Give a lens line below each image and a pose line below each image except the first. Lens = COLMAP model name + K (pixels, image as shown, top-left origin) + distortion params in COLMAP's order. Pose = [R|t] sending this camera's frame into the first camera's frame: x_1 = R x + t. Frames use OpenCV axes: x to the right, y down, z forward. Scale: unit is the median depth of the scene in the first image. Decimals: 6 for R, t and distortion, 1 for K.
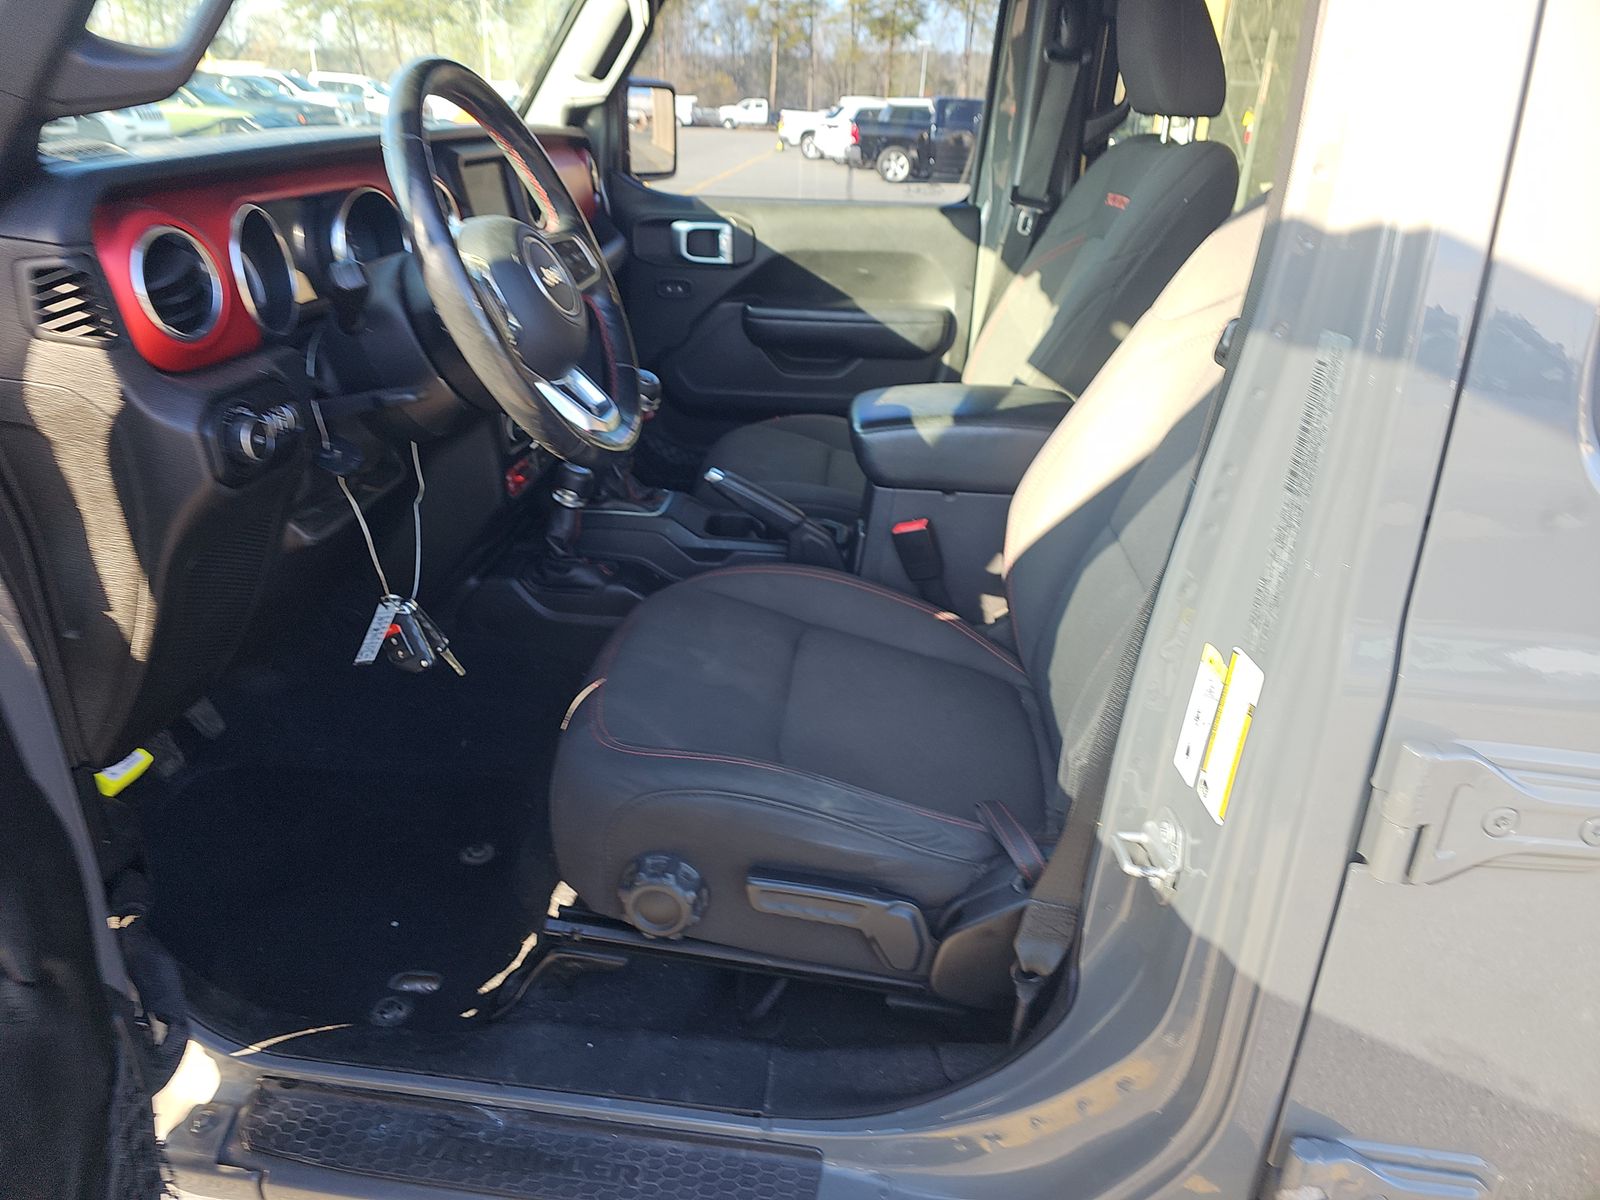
lens RADIAL K [[1053.9, 0, 798.4], [0, 1053.9, 560.8], [0, 0, 1]] dist [0.089505, -0.082988]
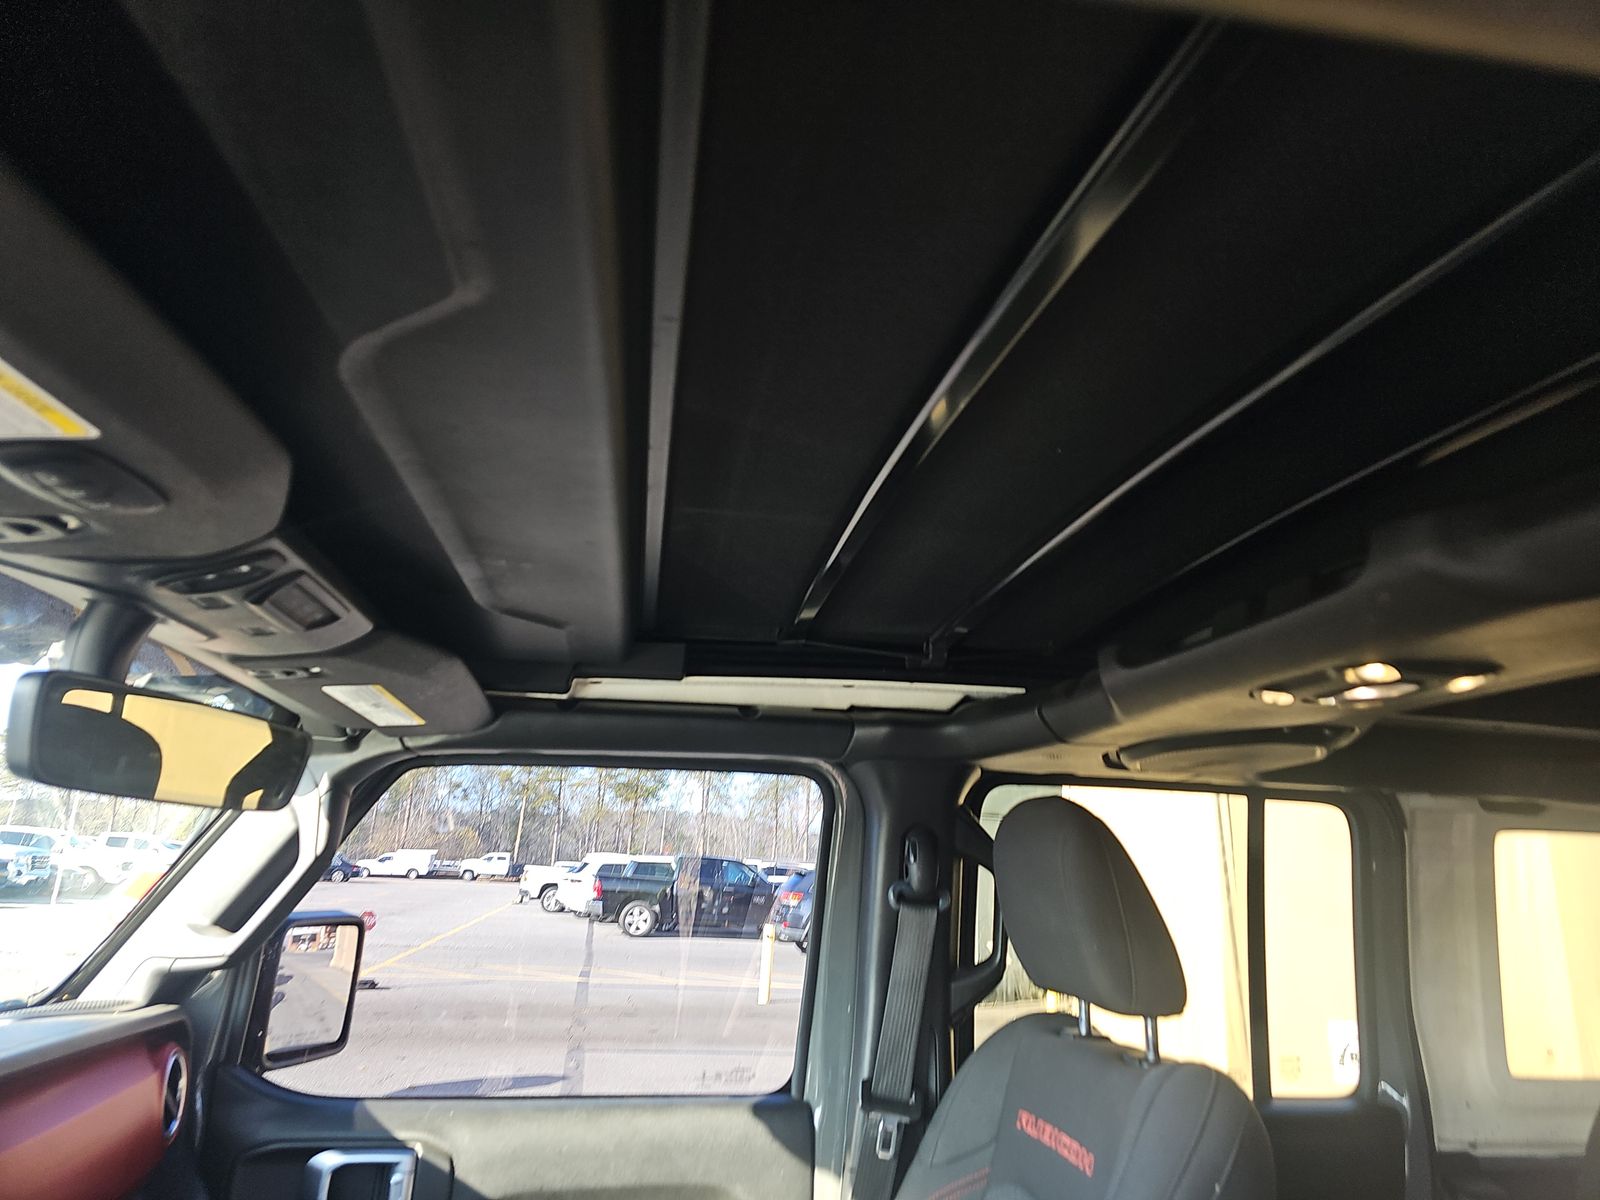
lens RADIAL K [[1053.9, 0, 798.4], [0, 1053.9, 560.8], [0, 0, 1]] dist [0.089505, -0.082988]
pose [[0.974013, 0.075258, 0.213623, -0.006721], [0.075111, 0.782479, -0.618130, -0.171961], [-0.213675, 0.618112, 0.756492, 0.263699]]
